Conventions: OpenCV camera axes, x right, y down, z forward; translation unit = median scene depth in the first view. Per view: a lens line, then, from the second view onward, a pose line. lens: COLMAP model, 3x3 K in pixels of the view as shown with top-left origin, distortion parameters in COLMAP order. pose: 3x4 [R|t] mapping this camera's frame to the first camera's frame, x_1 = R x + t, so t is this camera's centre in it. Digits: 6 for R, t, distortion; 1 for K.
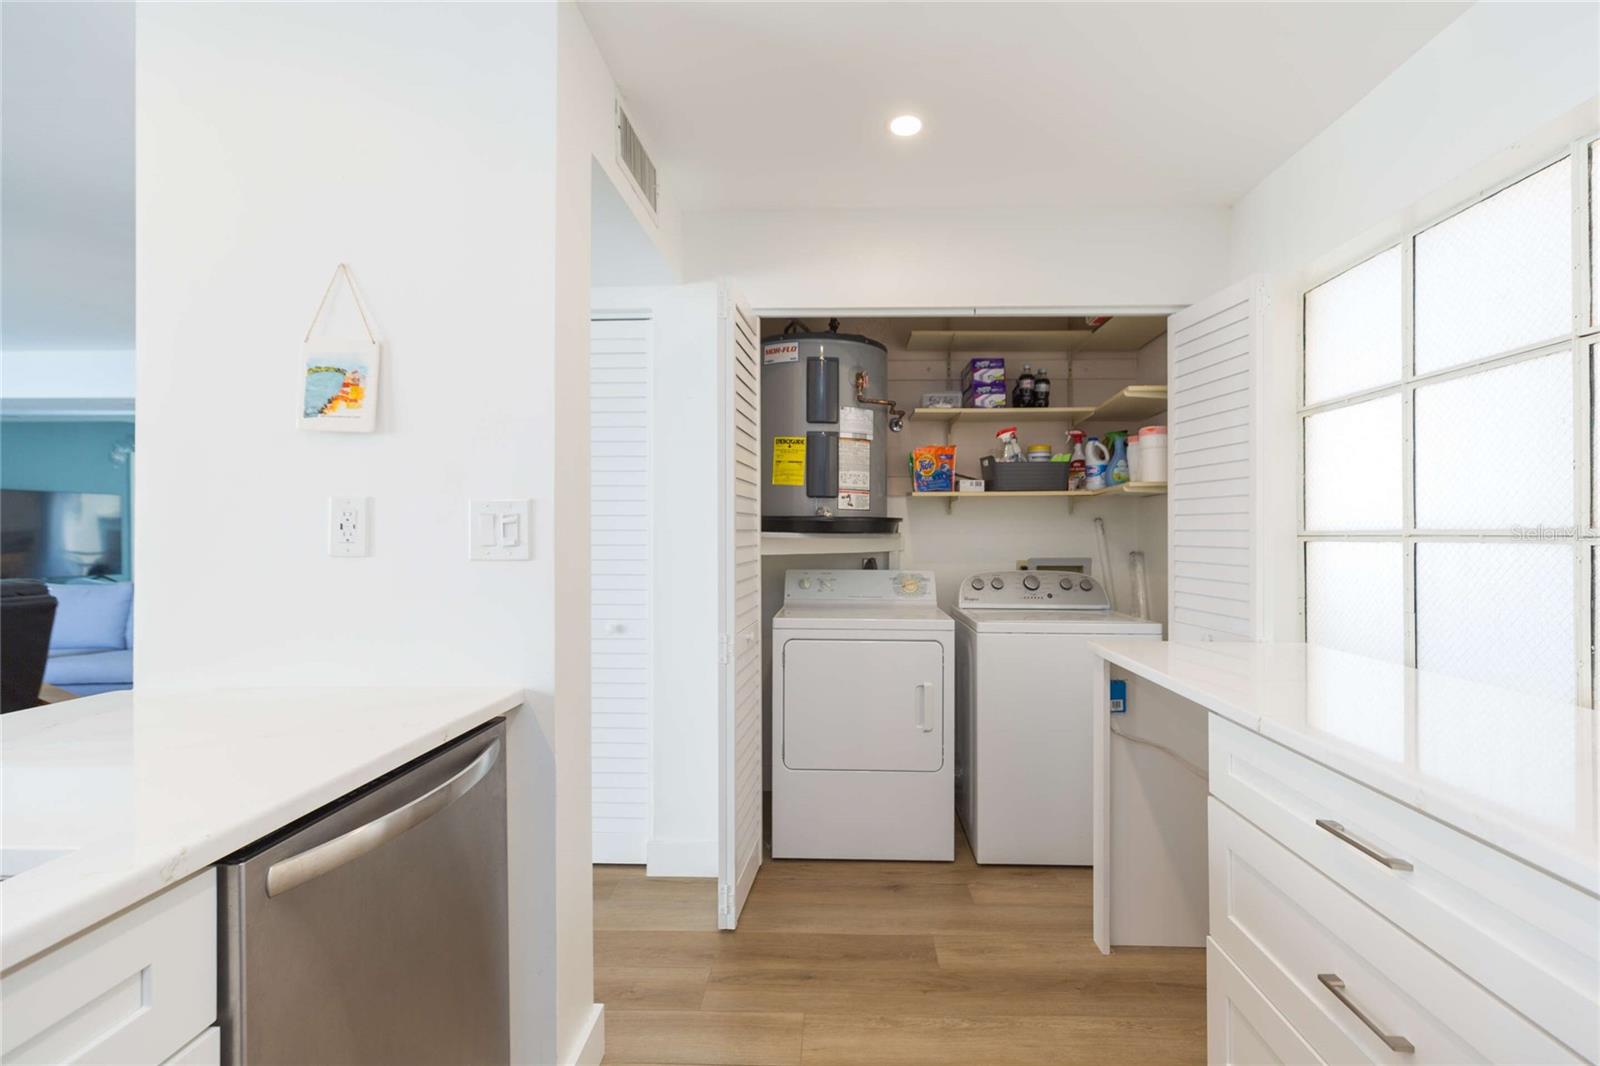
lens RADIAL K [[724.4, 0, 823.6], [0, 724.4, 536.0], [0, 0, 1]] dist [0.001745, 0.001326]
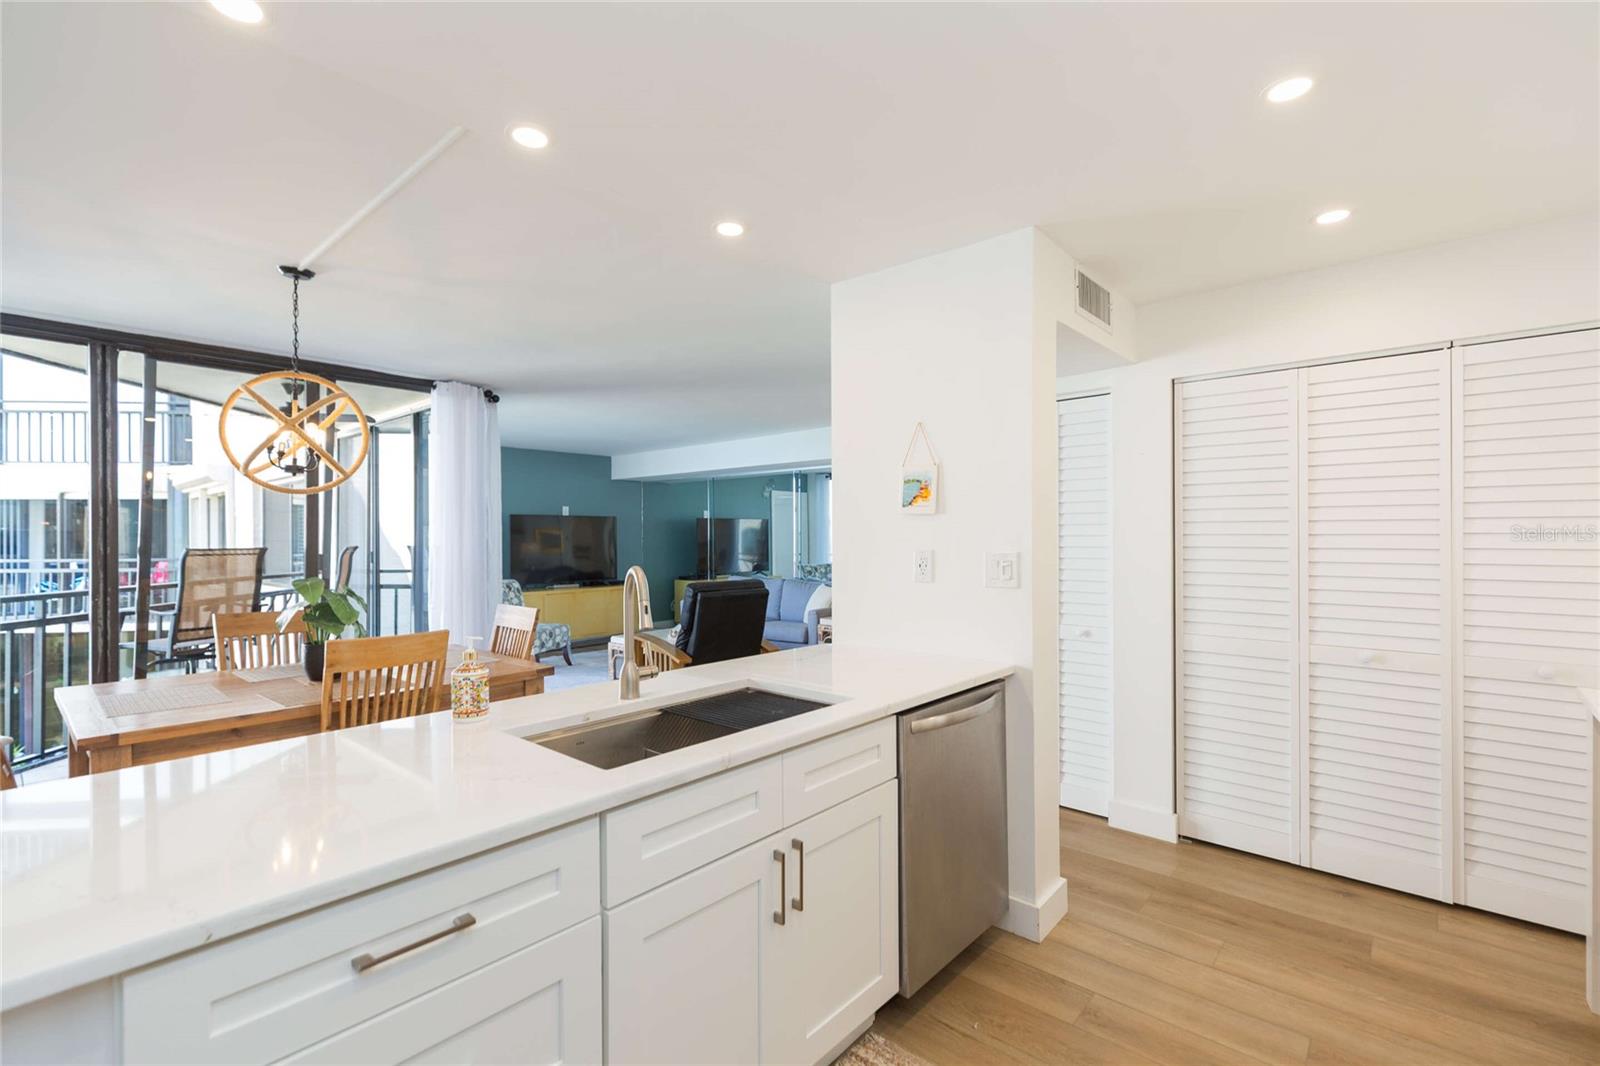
lens RADIAL K [[724.4, 0, 802.5], [0, 724.4, 526.2], [0, 0, 1]] dist [0.001745, 0.001326]
pose [[0.775352, -0.008240, -0.631475, 0.241936], [0.000370, 0.999921, -0.012593, -0.081057], [0.631529, 0.009530, 0.775294, -0.556859]]
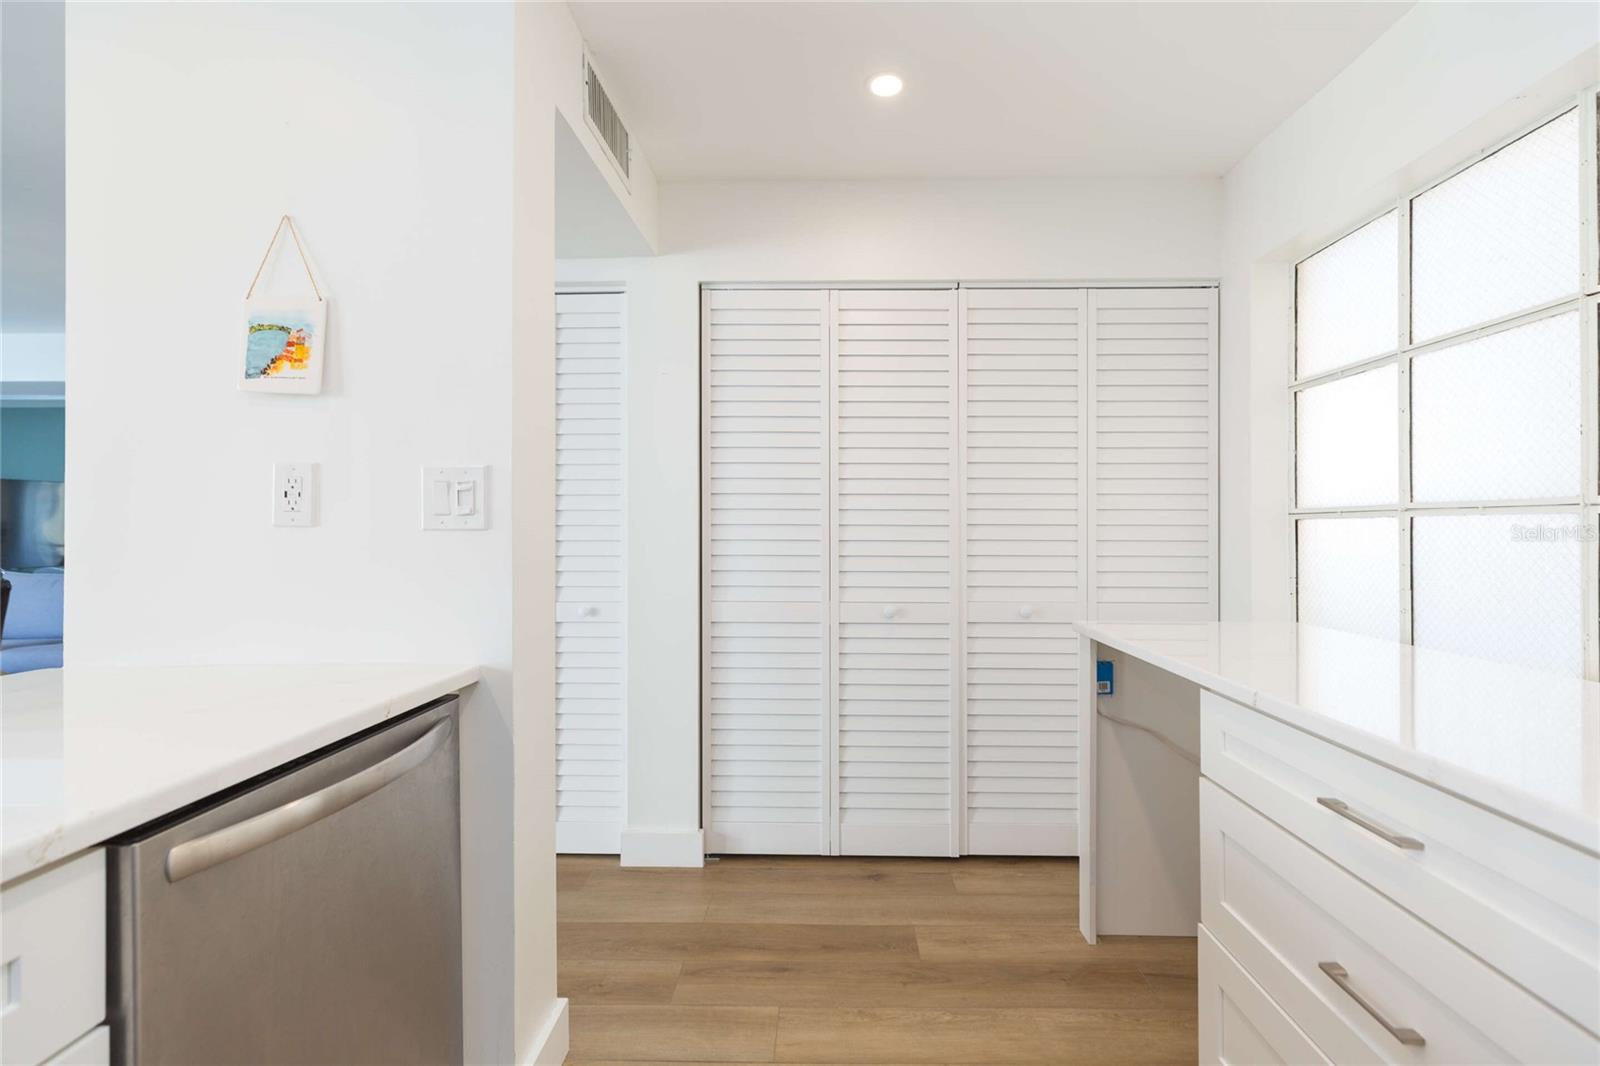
lens RADIAL K [[724.4, 0, 817.3], [0, 724.4, 530.7], [0, 0, 1]] dist [0.001745, 0.001326]
pose [[0.999961, 0.000459, 0.008779, 0.016742], [-0.000472, 0.999999, 0.001512, 0.029369], [-0.008778, -0.001516, 0.999960, 0.045193]]
